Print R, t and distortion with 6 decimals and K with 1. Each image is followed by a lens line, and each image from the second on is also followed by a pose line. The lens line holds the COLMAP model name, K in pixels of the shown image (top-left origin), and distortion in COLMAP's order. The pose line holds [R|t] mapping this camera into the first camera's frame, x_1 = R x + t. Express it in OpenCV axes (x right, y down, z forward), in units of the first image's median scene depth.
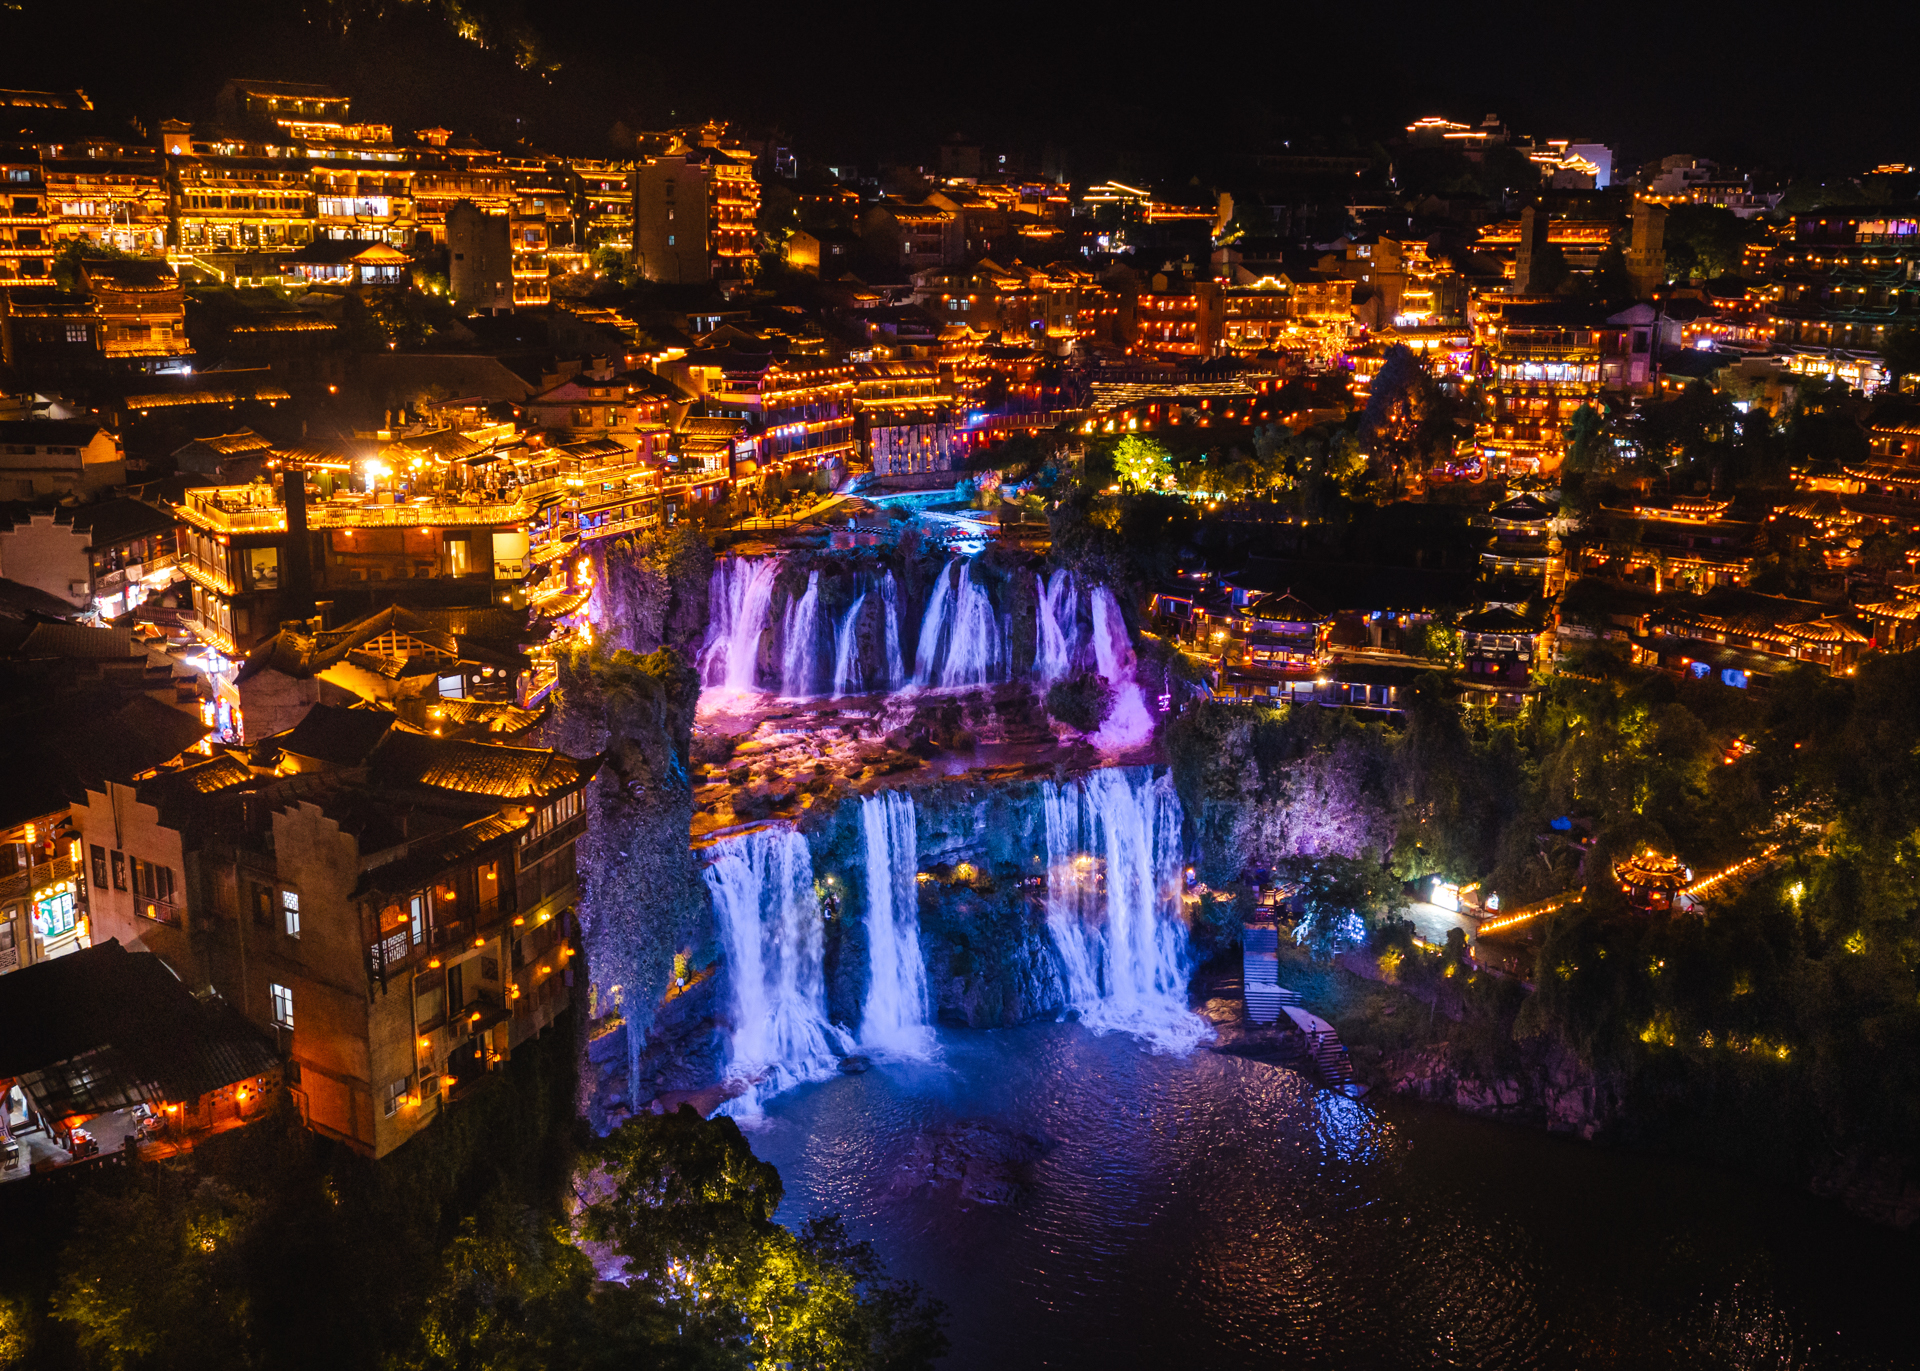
lens RADIAL K [[1787.3, 0, 951.5], [0, 1787.3, 671.3], [0, 0, 1]] dist [0.017060, 0.000000]
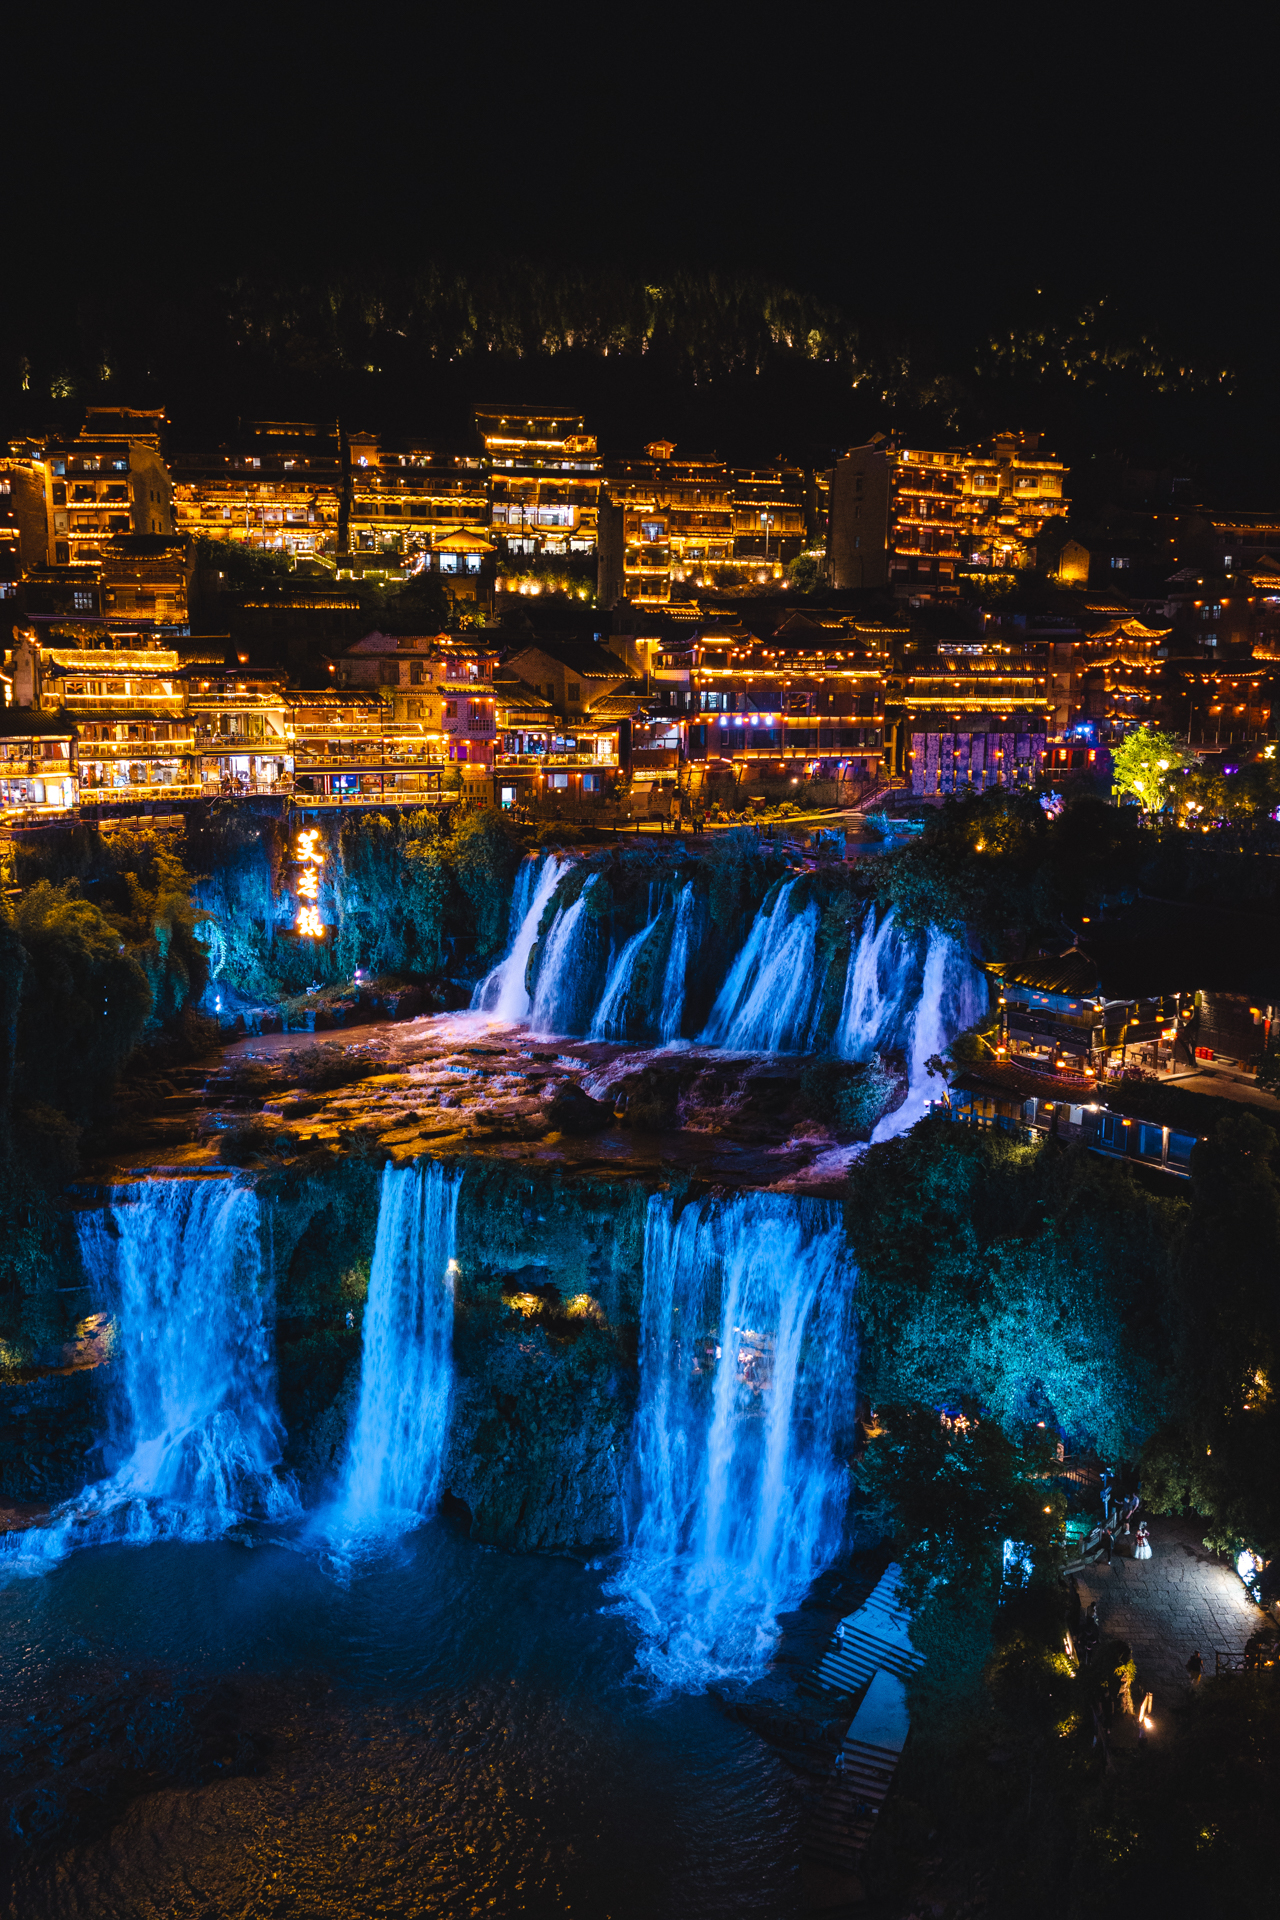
lens RADIAL K [[1581.5, 0, 637.2], [0, 1581.5, 973.4], [0, 0, 1]] dist [0.027100, -0.026217]
pose [[0.810902, 0.106512, -0.575407, 0.293924], [-0.138441, 0.990300, -0.011789, -0.007857], [0.568570, 0.089219, 0.817783, 0.412673]]
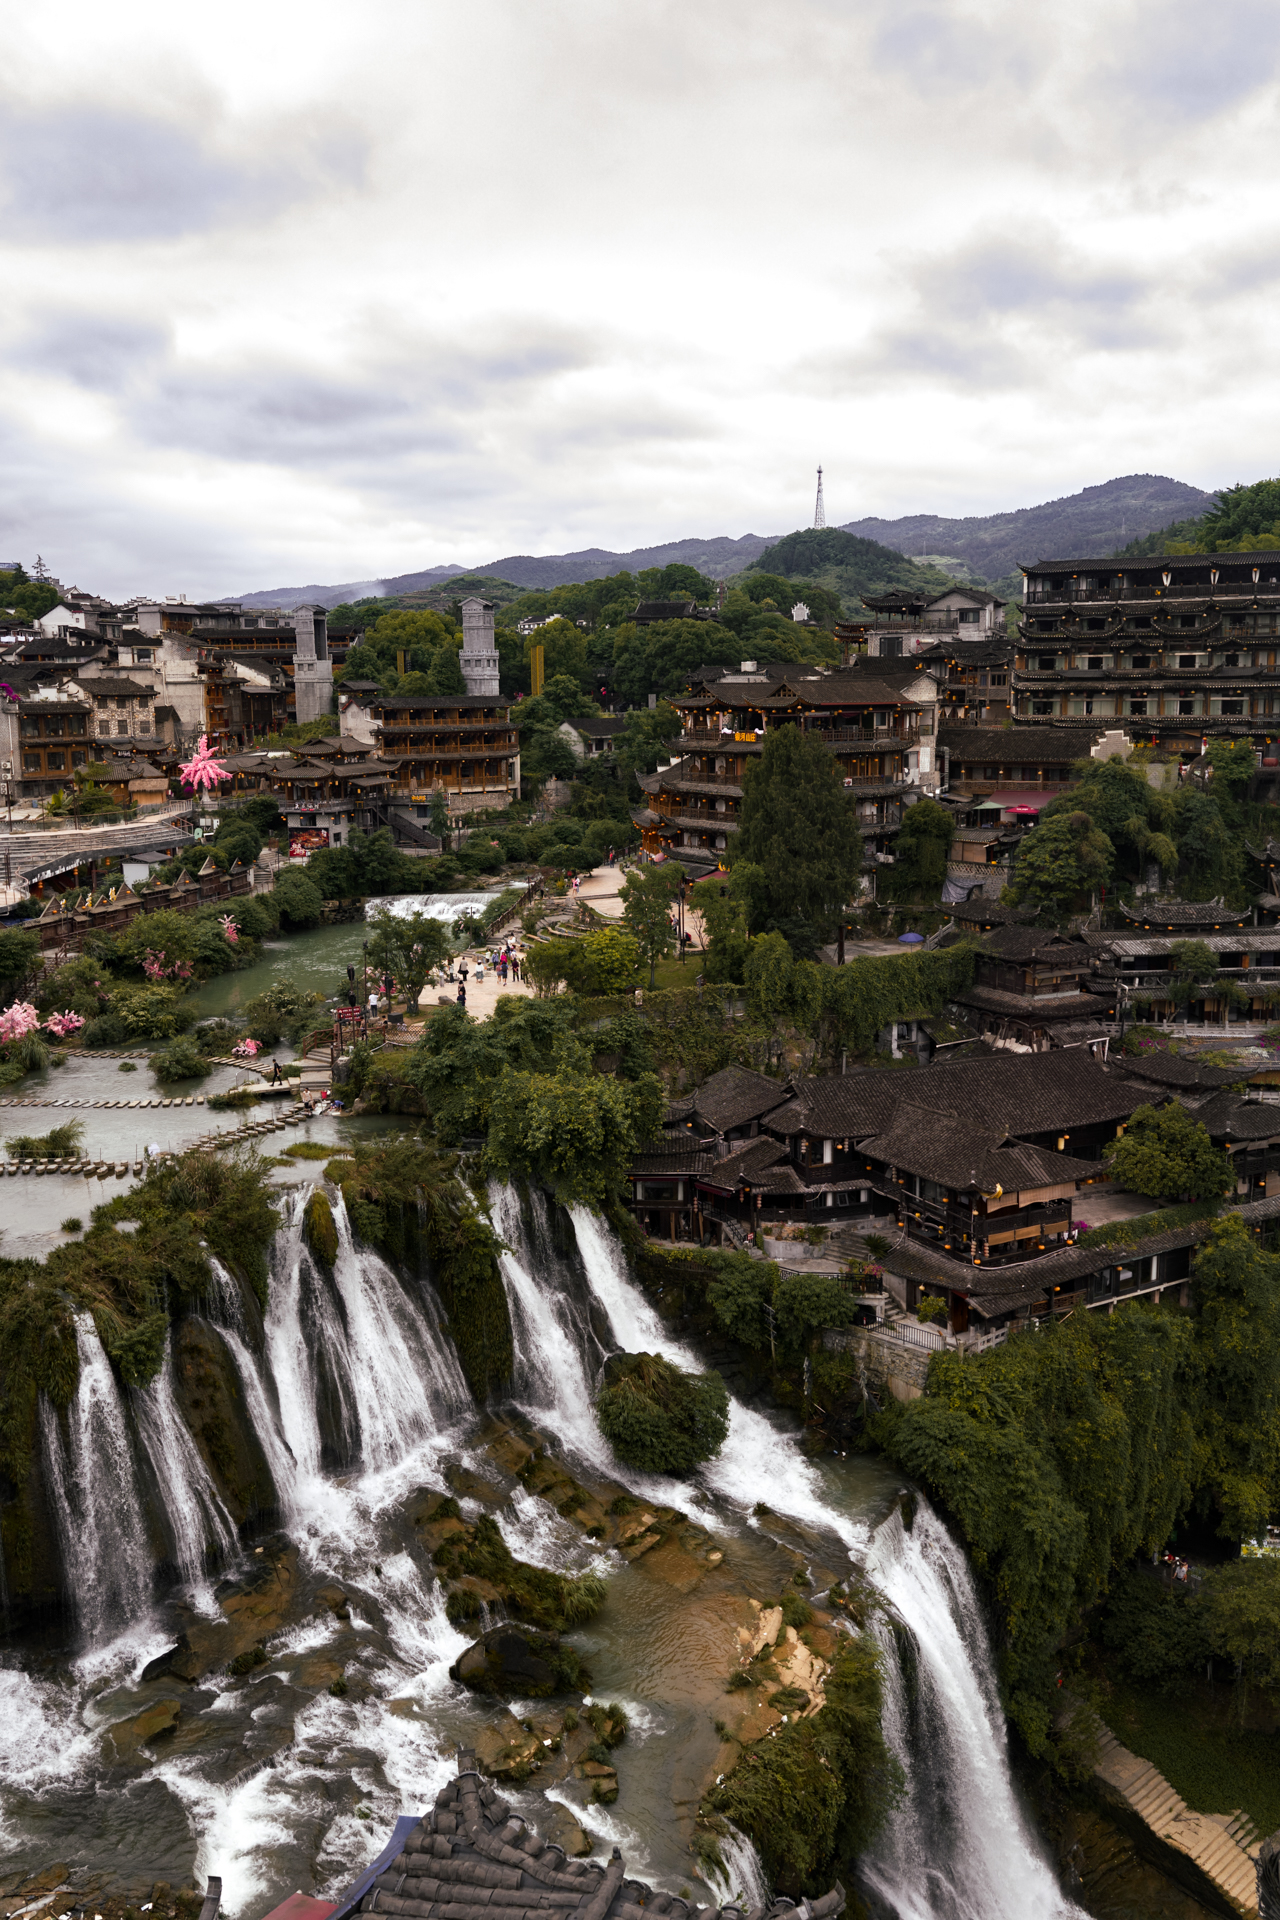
lens RADIAL K [[1581.5, 0, 606.9], [0, 1581.5, 962.1], [0, 0, 1]] dist [0.027100, -0.026217]
pose [[0.691253, -0.140287, 0.708864, -0.213375], [0.183046, 0.982974, 0.016036, -0.106361], [-0.699044, 0.118670, 0.705163, 0.580626]]
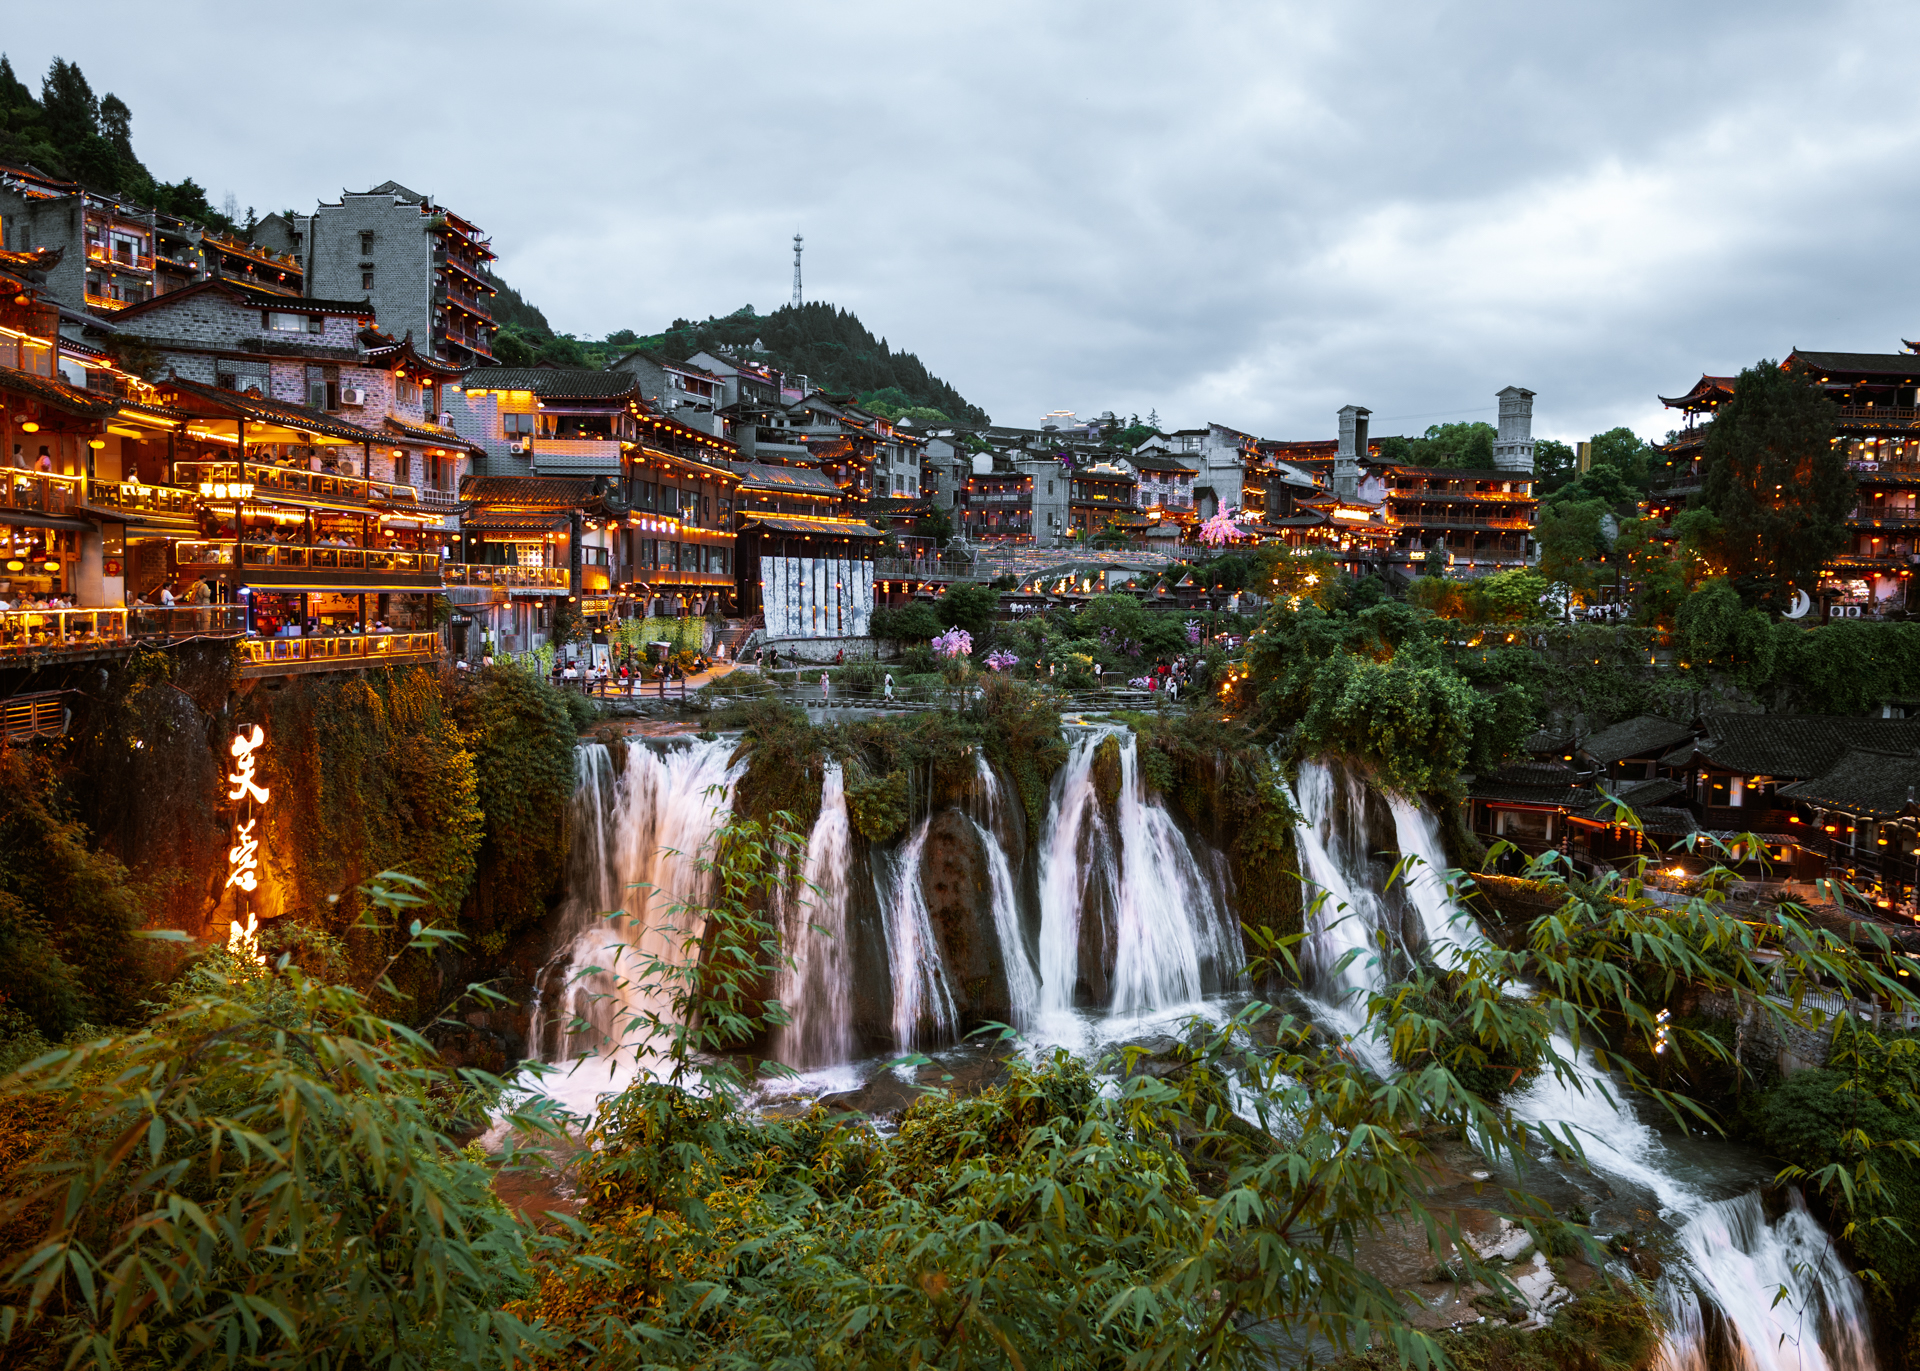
lens RADIAL K [[1415.2, 0, 972.0], [0, 1415.2, 694.7], [0, 0, 1]] dist [0.006885, -0.001232]
pose [[0.954338, -0.009307, 0.298585, -0.130284], [0.056152, 0.987287, -0.148698, -0.018008], [-0.293405, 0.158674, 0.942728, 0.594592]]
